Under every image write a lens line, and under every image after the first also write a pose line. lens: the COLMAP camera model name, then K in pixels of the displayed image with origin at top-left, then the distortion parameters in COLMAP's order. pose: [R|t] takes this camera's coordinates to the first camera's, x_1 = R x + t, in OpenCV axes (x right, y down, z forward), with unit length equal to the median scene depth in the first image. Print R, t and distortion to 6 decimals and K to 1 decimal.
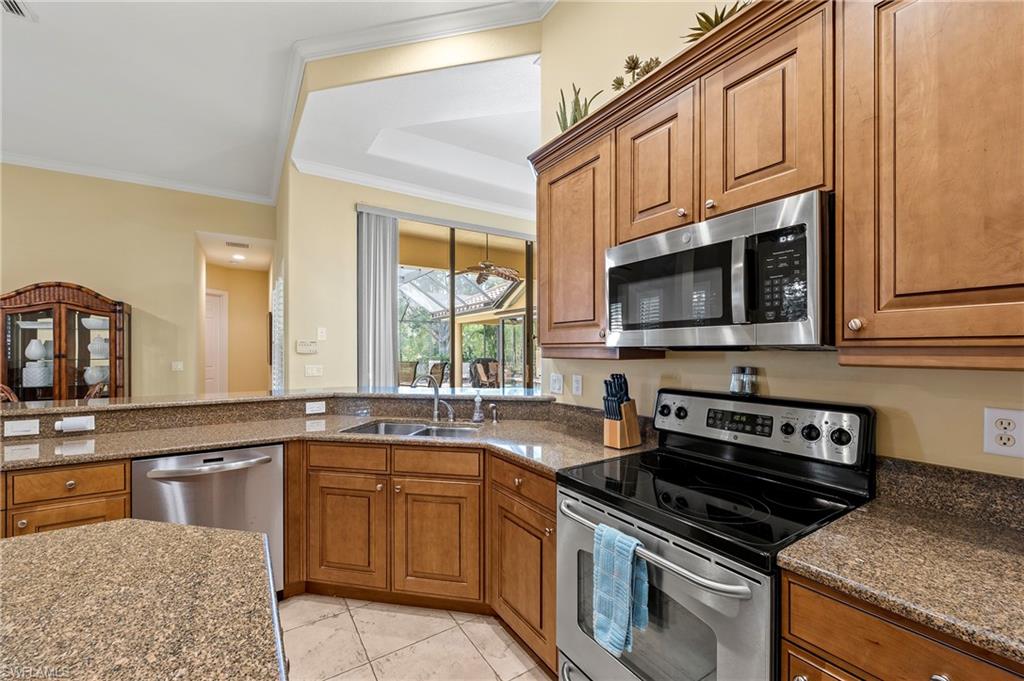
lens RADIAL K [[414.4, 0, 525.9], [0, 414.4, 348.3], [0, 0, 1]] dist [-0.001477, -0.000118]
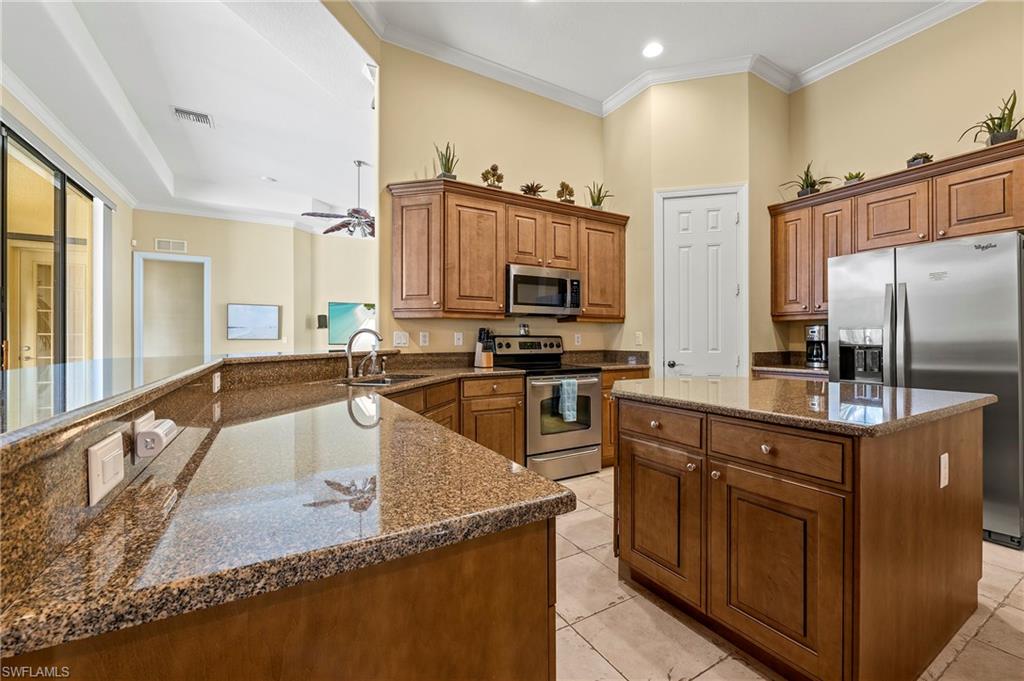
lens RADIAL K [[414.6, 0, 514.6], [0, 414.6, 338.4], [0, 0, 1]] dist [-0.000658, -0.000036]
pose [[0.063650, 0.001364, 0.997971, -1.481632], [-0.003814, 0.999992, -0.001124, 0.101293], [-0.997965, -0.003734, 0.063655, 0.688527]]
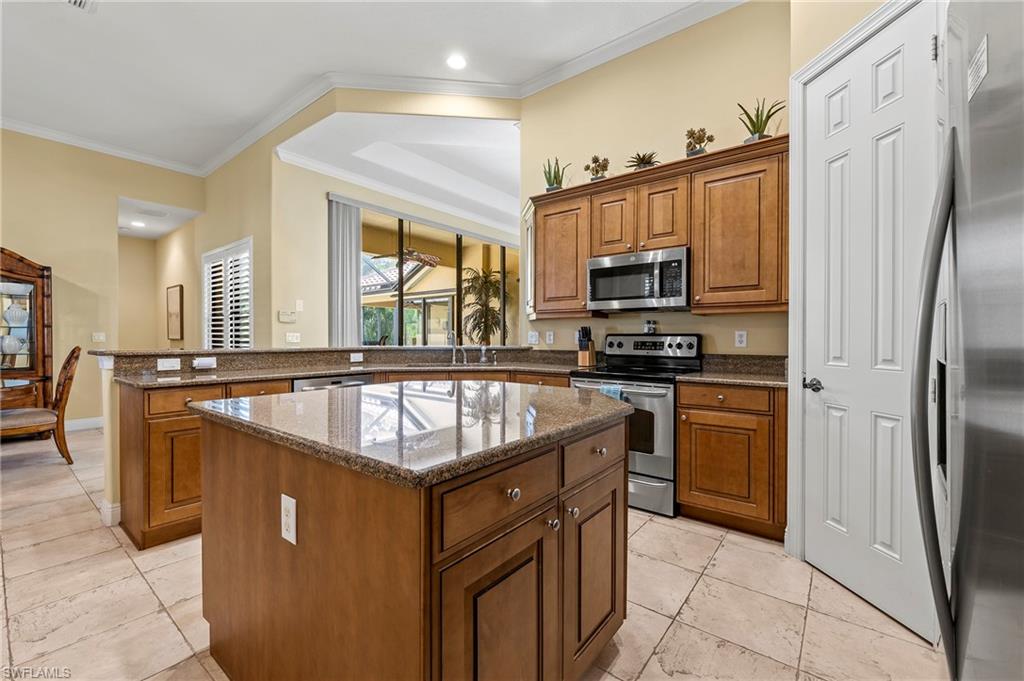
lens RADIAL K [[424.6, 0, 528.4], [0, 424.6, 339.8], [0, 0, 1]] dist [0.018270, -0.015421]
pose [[0.945025, 0.001595, 0.326995, -0.578779], [-0.004051, 0.999968, 0.006829, 0.099554], [-0.326974, -0.007778, 0.945001, -0.635688]]
